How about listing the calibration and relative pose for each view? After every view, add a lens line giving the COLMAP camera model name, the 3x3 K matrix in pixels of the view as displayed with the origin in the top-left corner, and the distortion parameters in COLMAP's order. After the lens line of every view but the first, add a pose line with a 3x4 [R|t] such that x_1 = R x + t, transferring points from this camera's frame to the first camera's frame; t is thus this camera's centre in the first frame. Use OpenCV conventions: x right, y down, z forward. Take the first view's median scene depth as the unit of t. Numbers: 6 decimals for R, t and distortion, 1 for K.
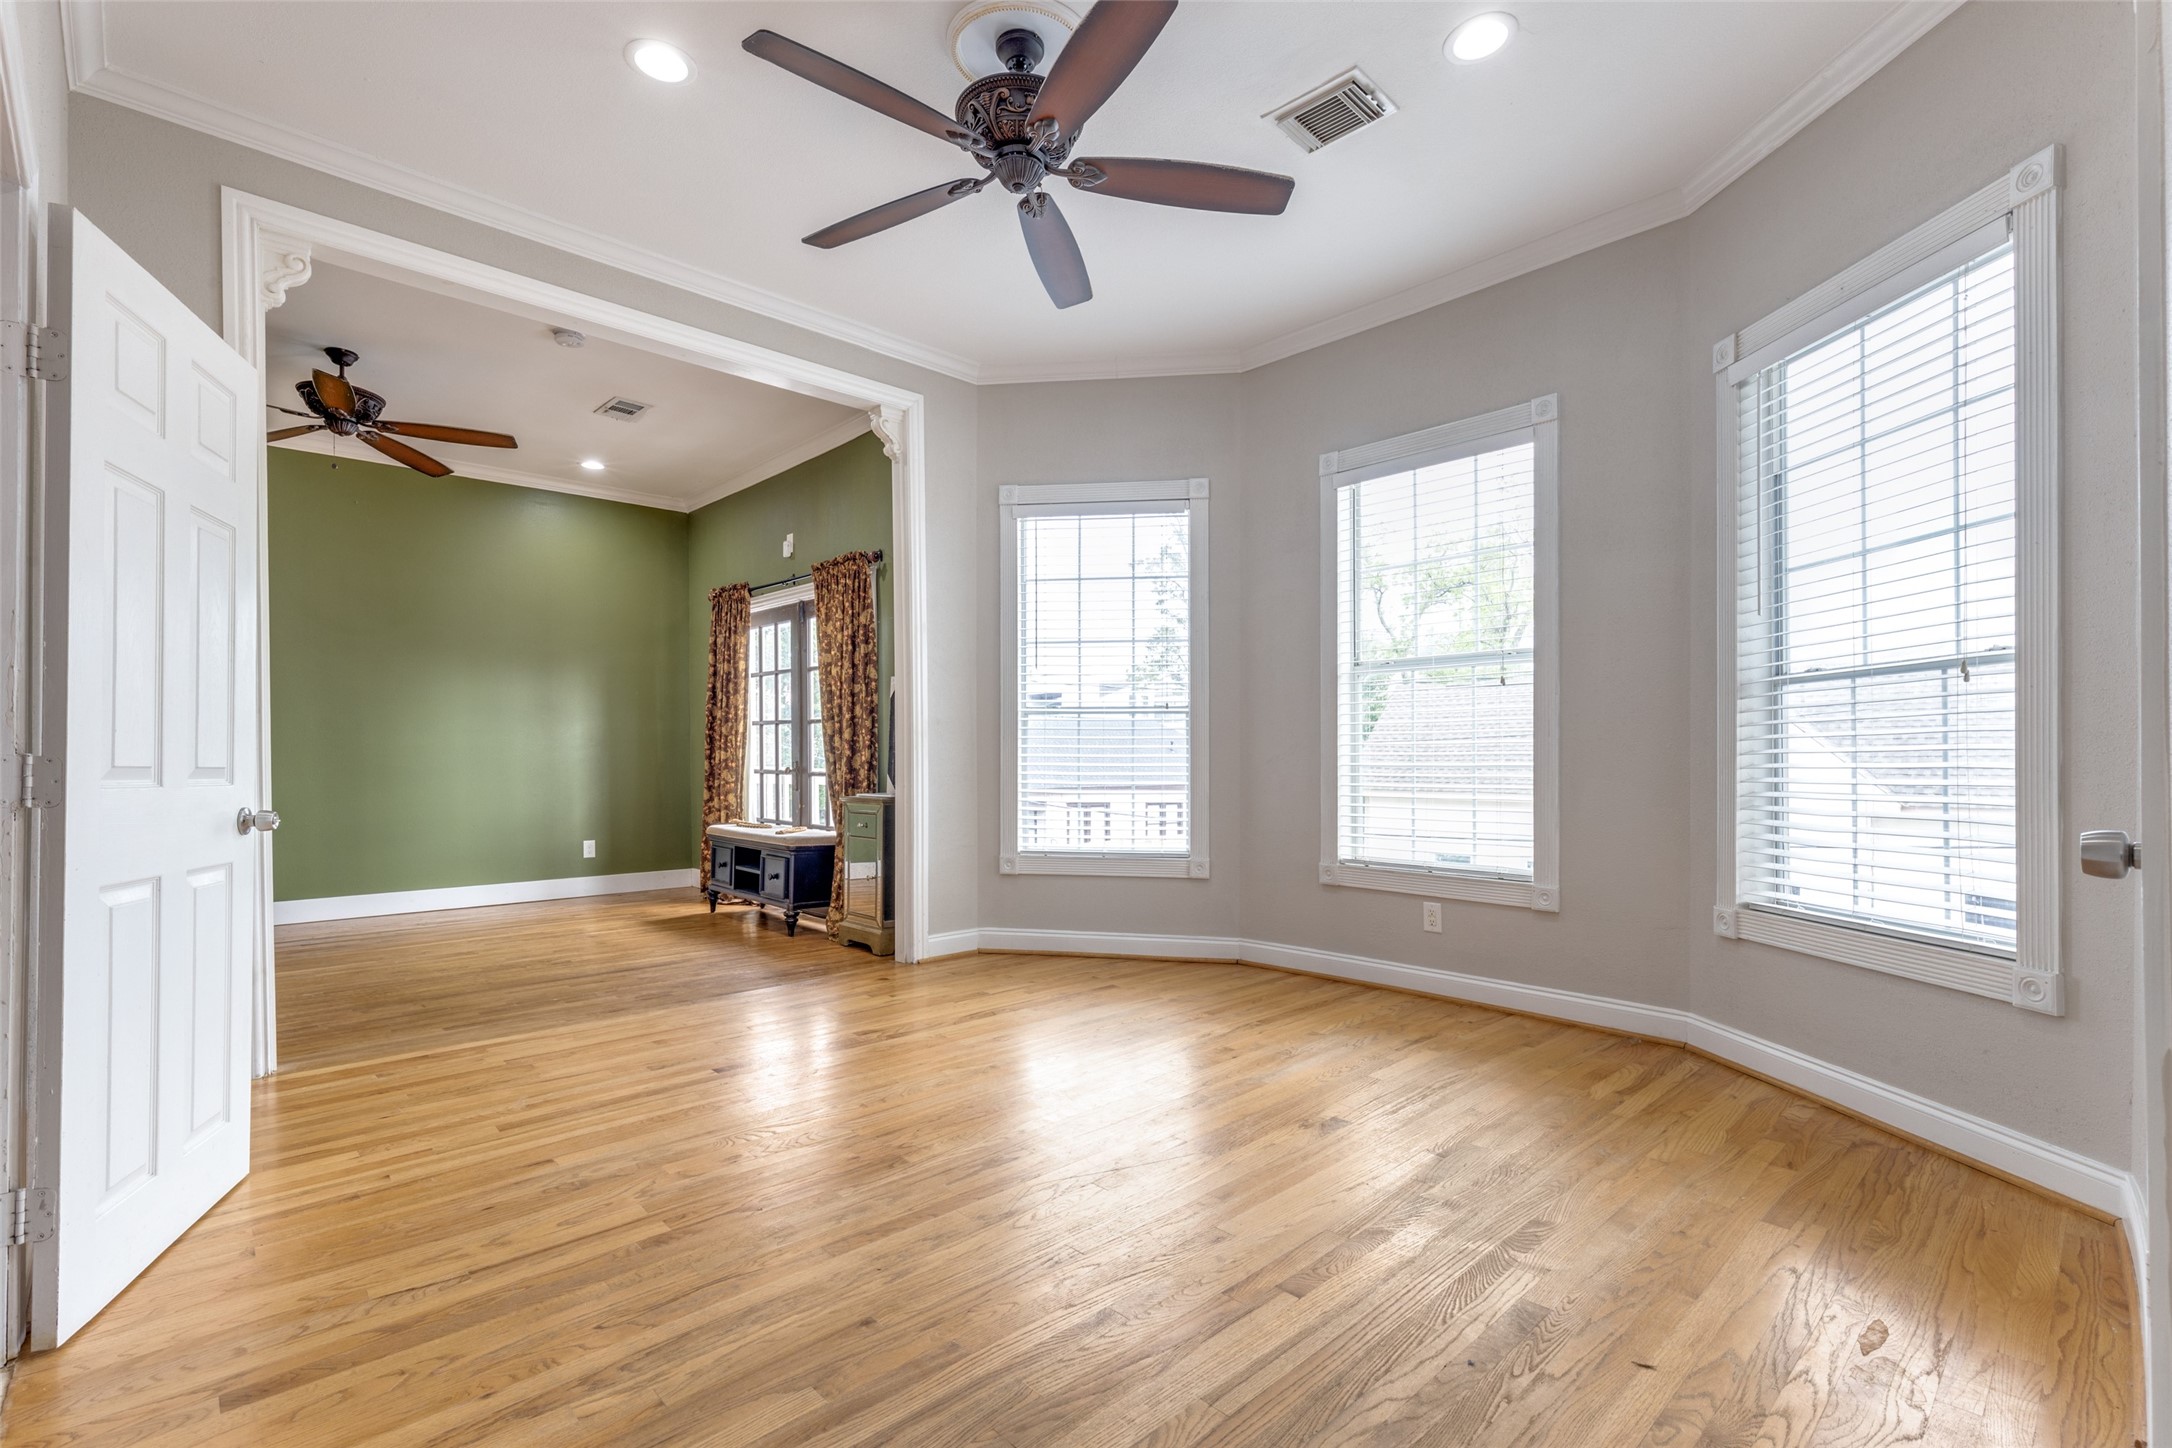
lens RADIAL K [[997.6, 0, 1086.0], [0, 997.6, 724.0], [0, 0, 1]] dist [0.000297, -0.000129]
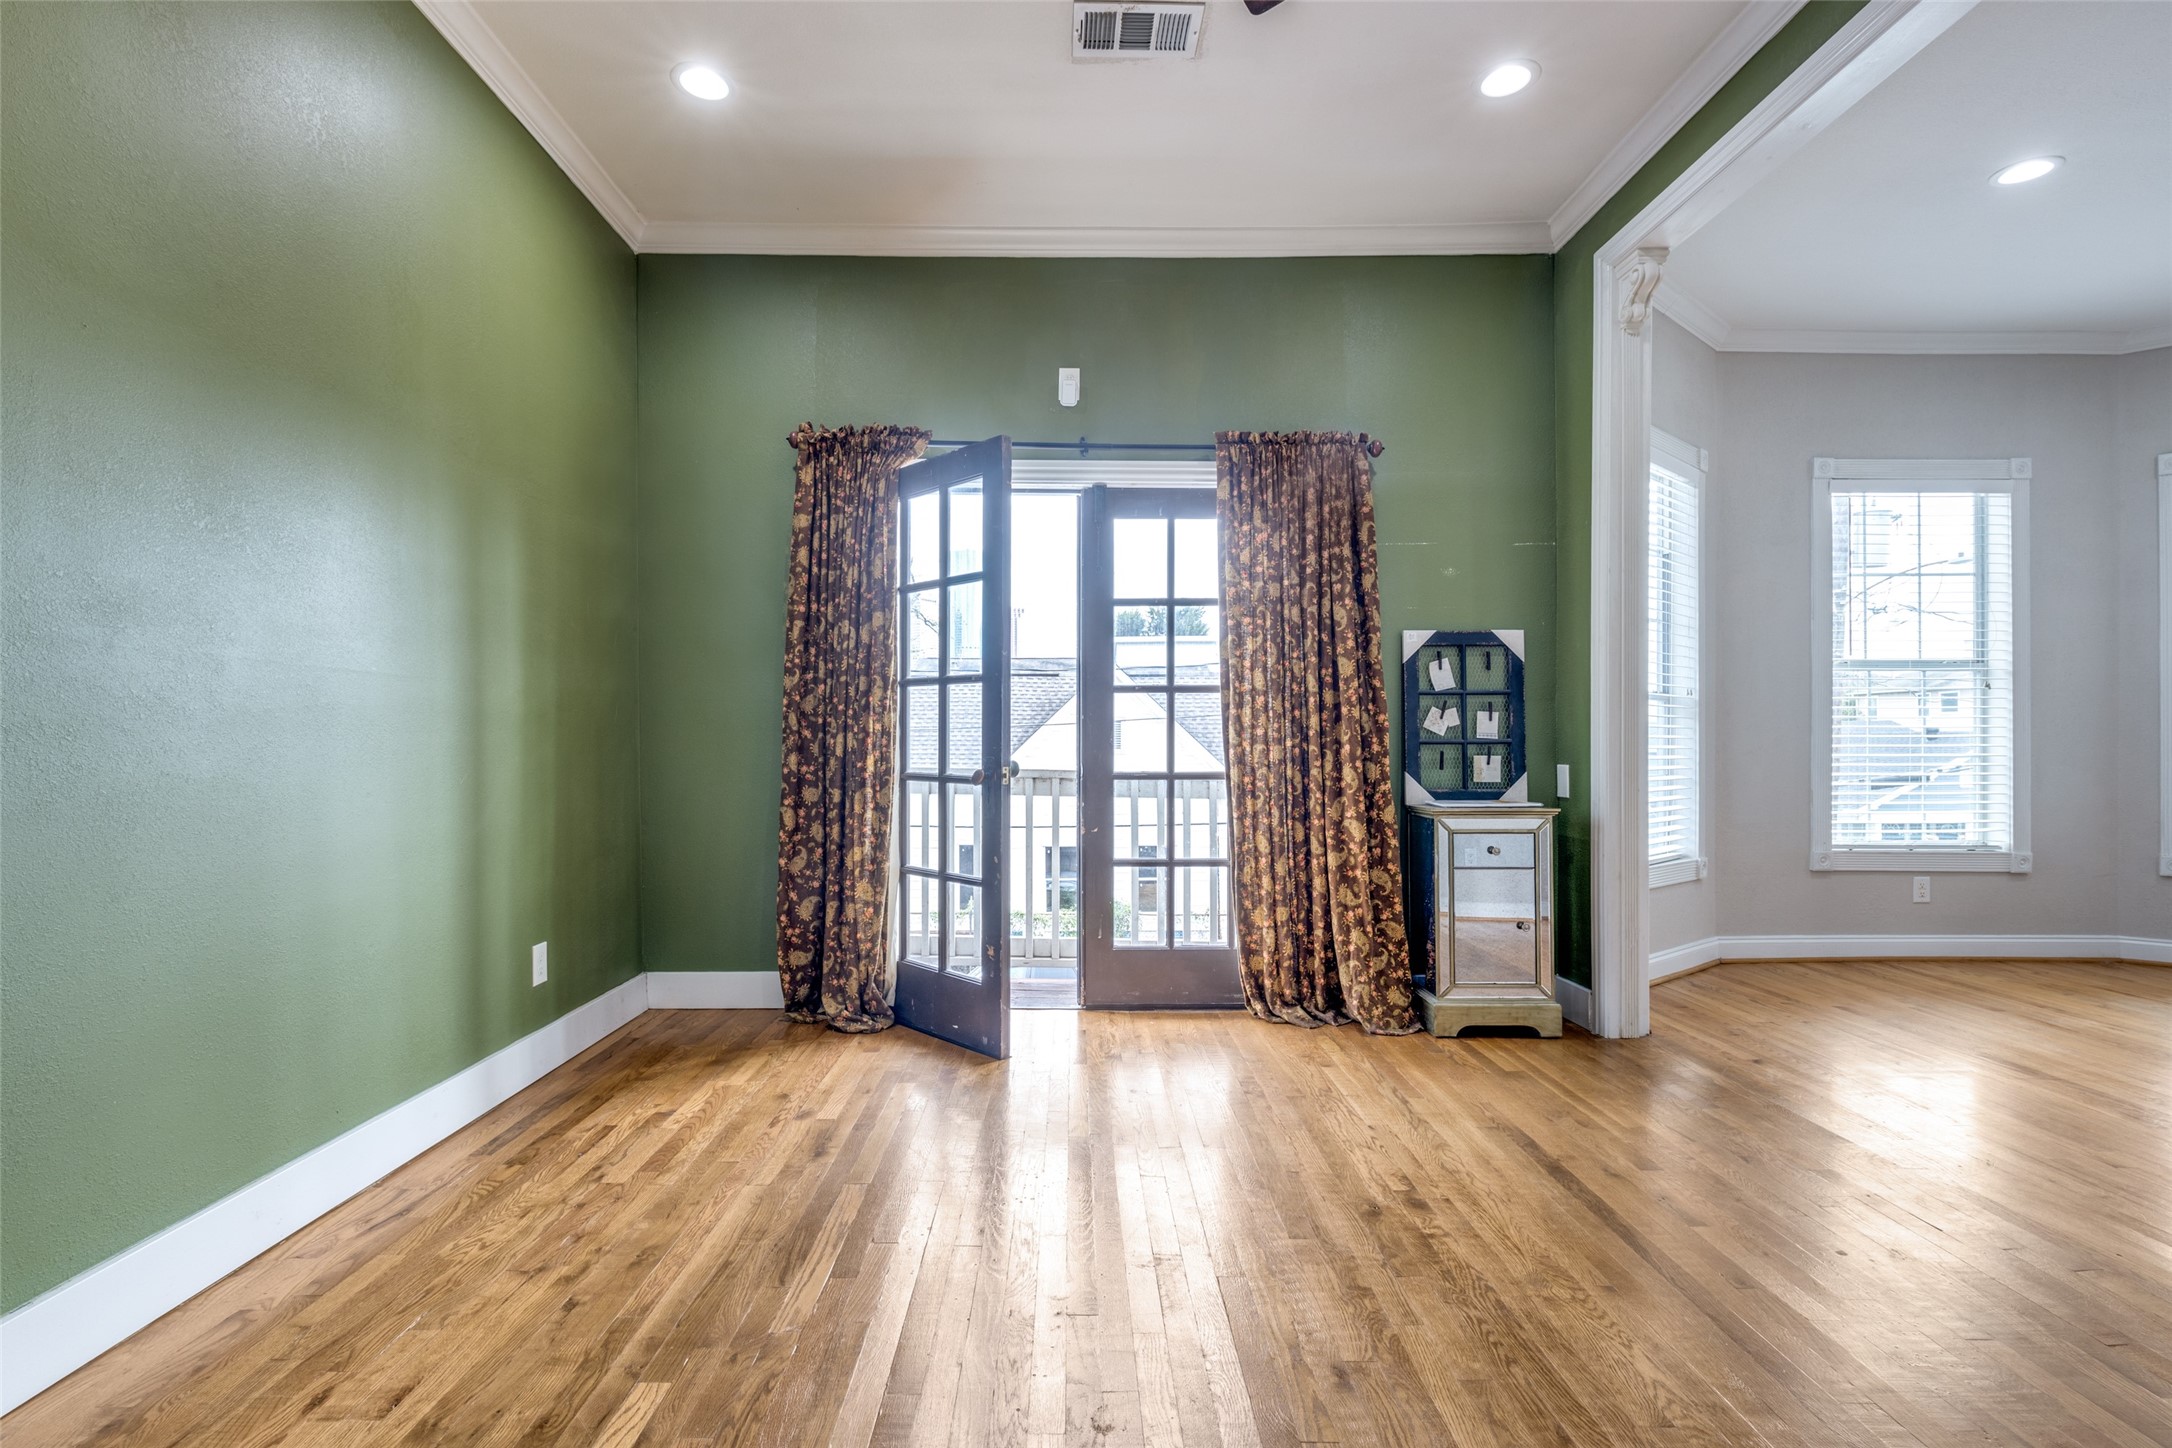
lens RADIAL K [[943.7, 0, 1086.0], [0, 943.7, 724.0], [0, 0, 1]] dist [-0.002316, -0.000460]
pose [[0.684747, 0.021422, 0.728466, -1.018359], [-0.025272, 0.999665, -0.005642, 0.032960], [-0.728343, -0.014546, 0.685058, 0.899328]]
